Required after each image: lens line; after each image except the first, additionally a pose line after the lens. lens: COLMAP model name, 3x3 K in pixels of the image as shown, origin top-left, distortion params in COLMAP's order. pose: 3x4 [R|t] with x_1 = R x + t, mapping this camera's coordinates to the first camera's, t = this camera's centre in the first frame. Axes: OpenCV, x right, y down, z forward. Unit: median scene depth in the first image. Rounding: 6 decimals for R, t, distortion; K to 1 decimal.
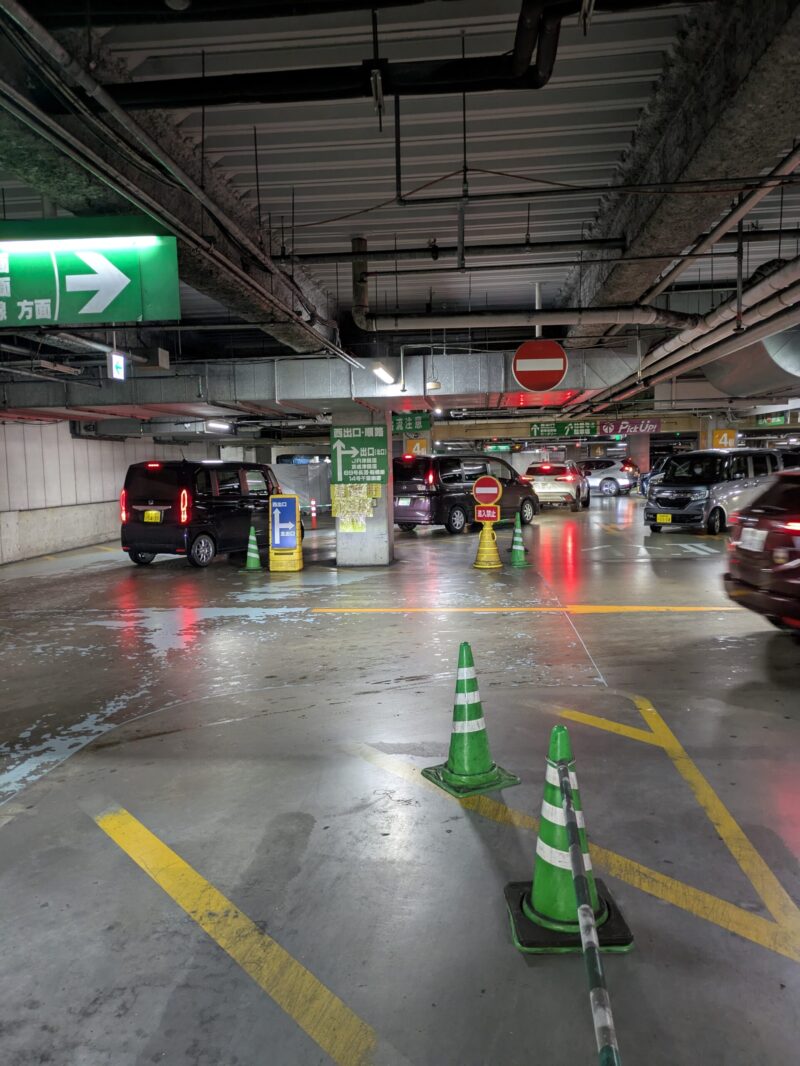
lens RADIAL K [[780.2, 0, 401.5], [0, 780.2, 534.9], [0, 0, 1]] dist [0.001735, 0.000303]
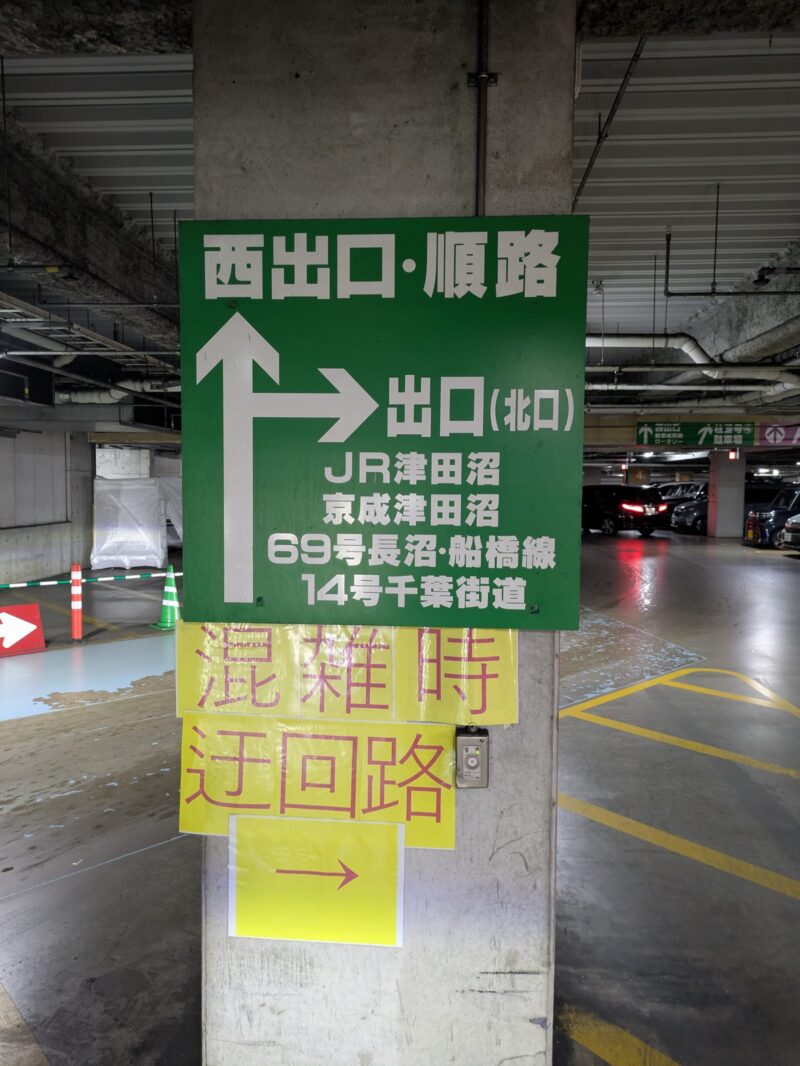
lens RADIAL K [[780.2, 0, 398.4], [0, 780.2, 530.3], [0, 0, 1]] dist [0.001735, 0.000303]
pose [[0.998333, 0.032561, 0.047665, -0.056645], [-0.031073, 0.999016, -0.031634, -0.079190], [-0.048649, 0.030100, 0.998362, 0.858191]]
